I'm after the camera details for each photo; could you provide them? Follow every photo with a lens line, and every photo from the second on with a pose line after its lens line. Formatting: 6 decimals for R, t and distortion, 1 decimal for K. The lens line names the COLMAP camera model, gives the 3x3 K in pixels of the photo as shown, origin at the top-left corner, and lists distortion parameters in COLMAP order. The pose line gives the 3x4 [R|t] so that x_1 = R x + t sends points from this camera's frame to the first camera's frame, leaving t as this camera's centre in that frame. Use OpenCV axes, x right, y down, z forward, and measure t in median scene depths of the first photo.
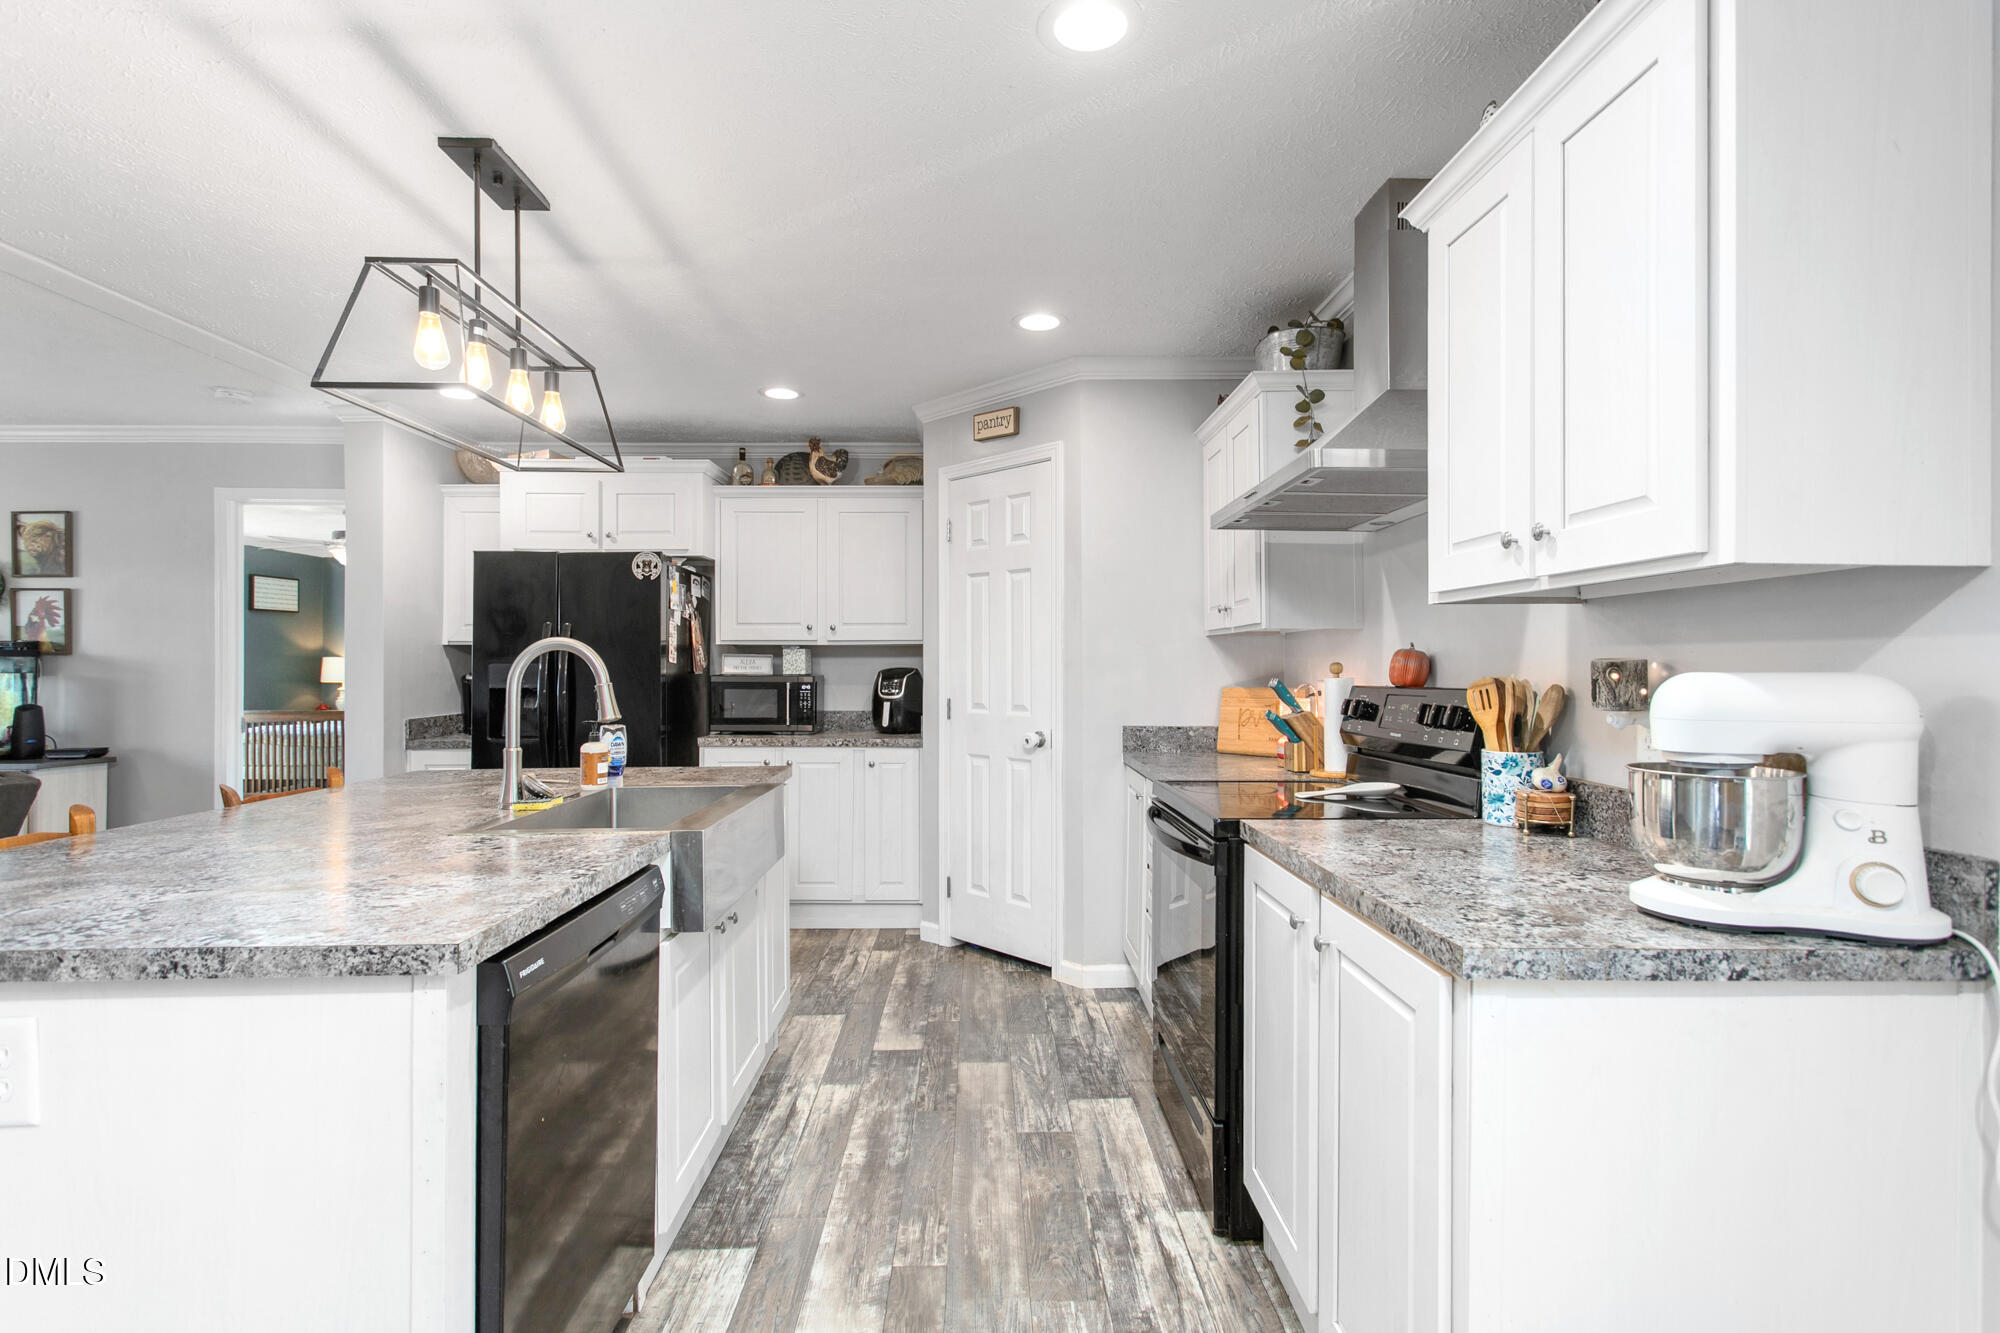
lens RADIAL K [[957.6, 0, 1003.5], [0, 957.6, 620.3], [0, 0, 1]] dist [0.006316, -0.001925]
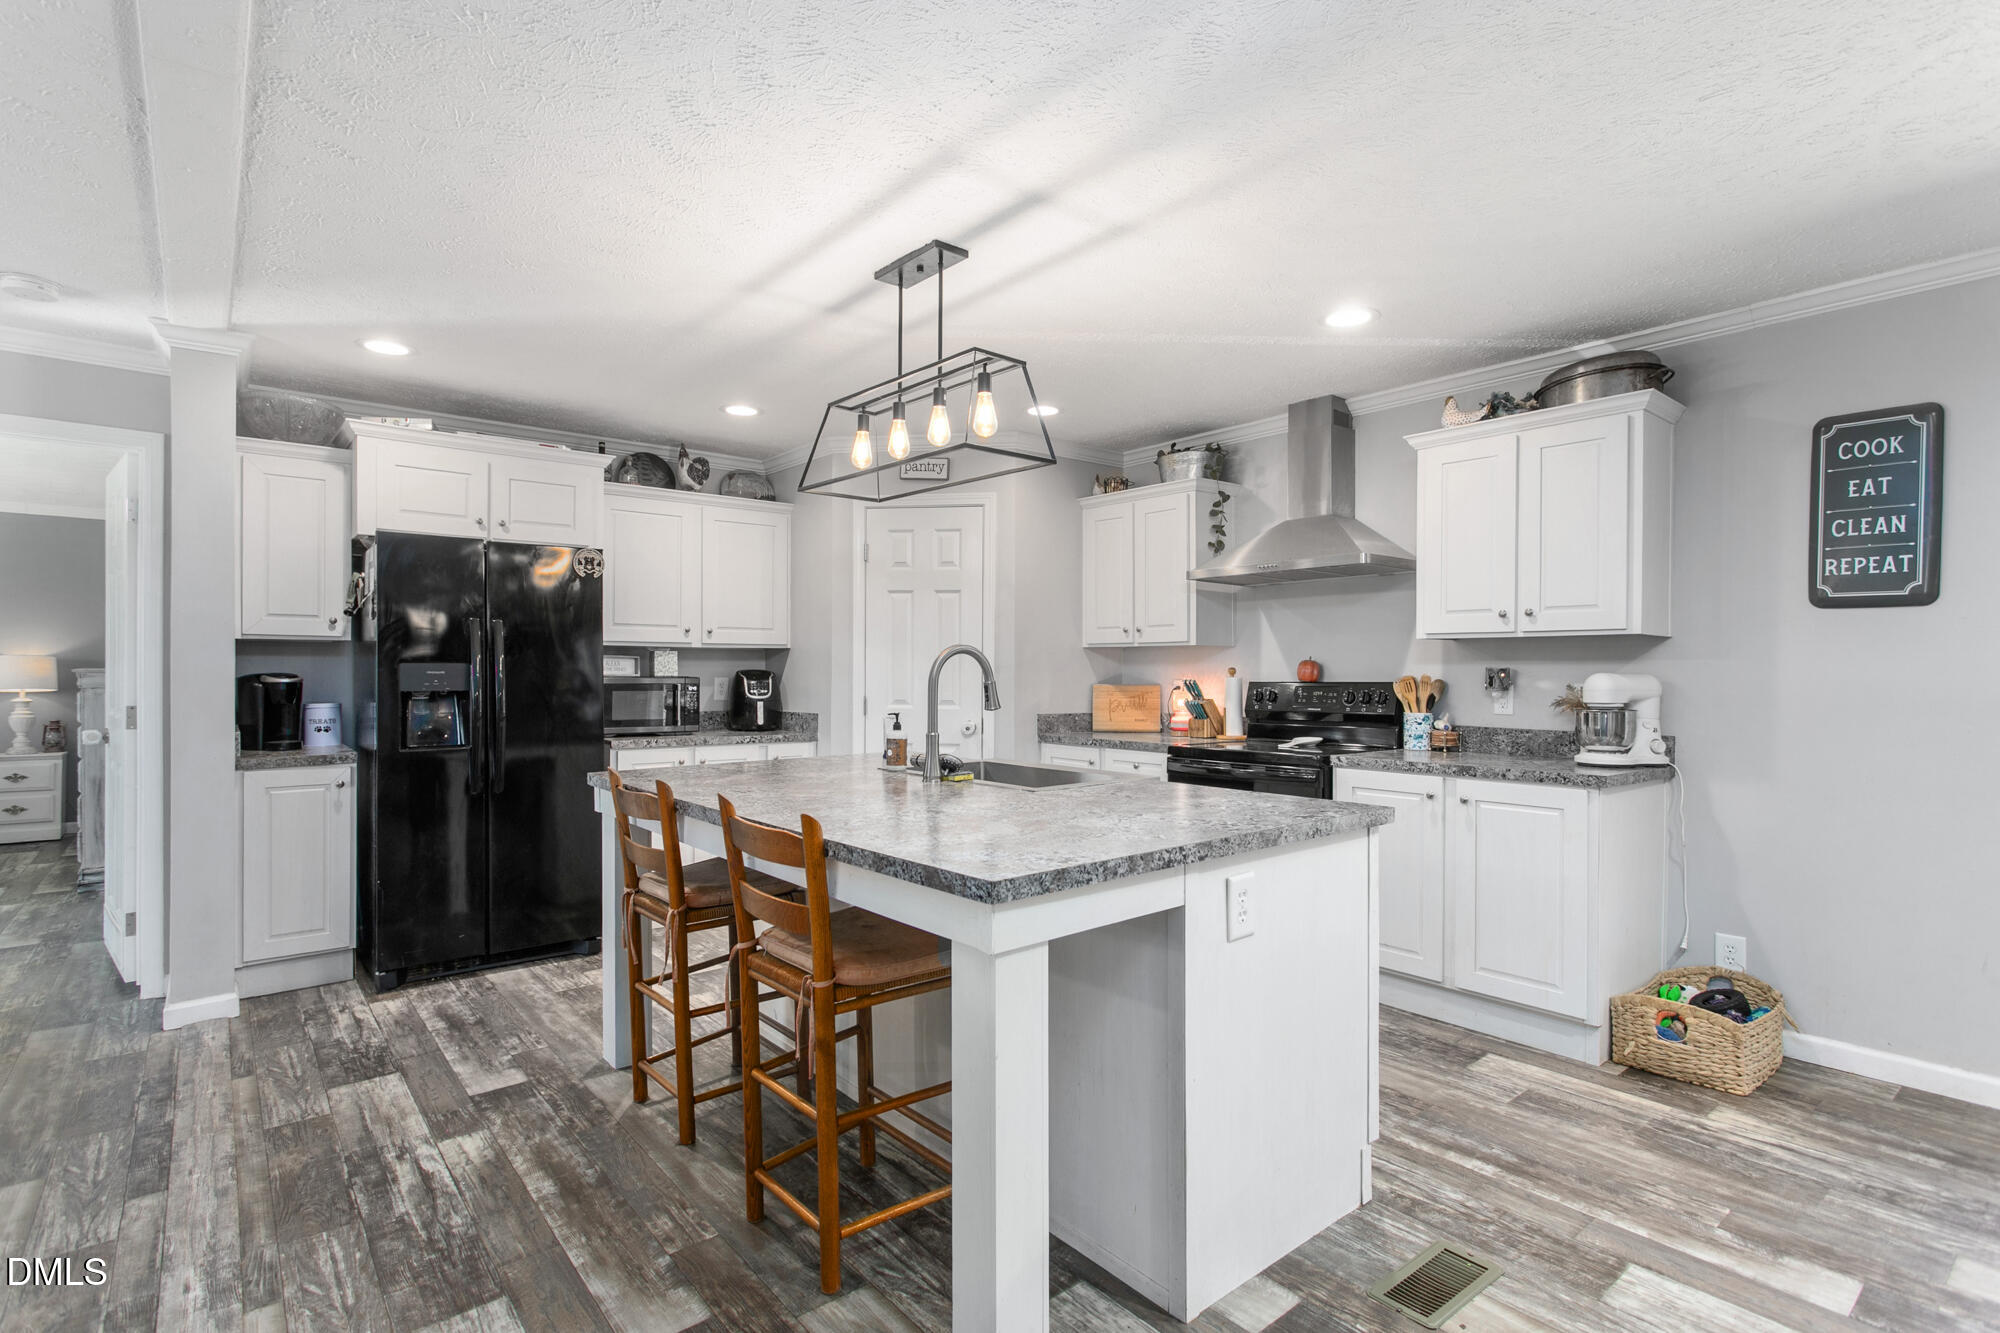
lens RADIAL K [[957.6, 0, 982.9], [0, 957.6, 621.5], [0, 0, 1]] dist [0.006316, -0.001925]
pose [[0.789170, 0.033449, 0.613264, -0.590672], [-0.031991, 0.999399, -0.013342, 0.001550], [-0.613342, -0.009090, 0.789765, -0.002470]]
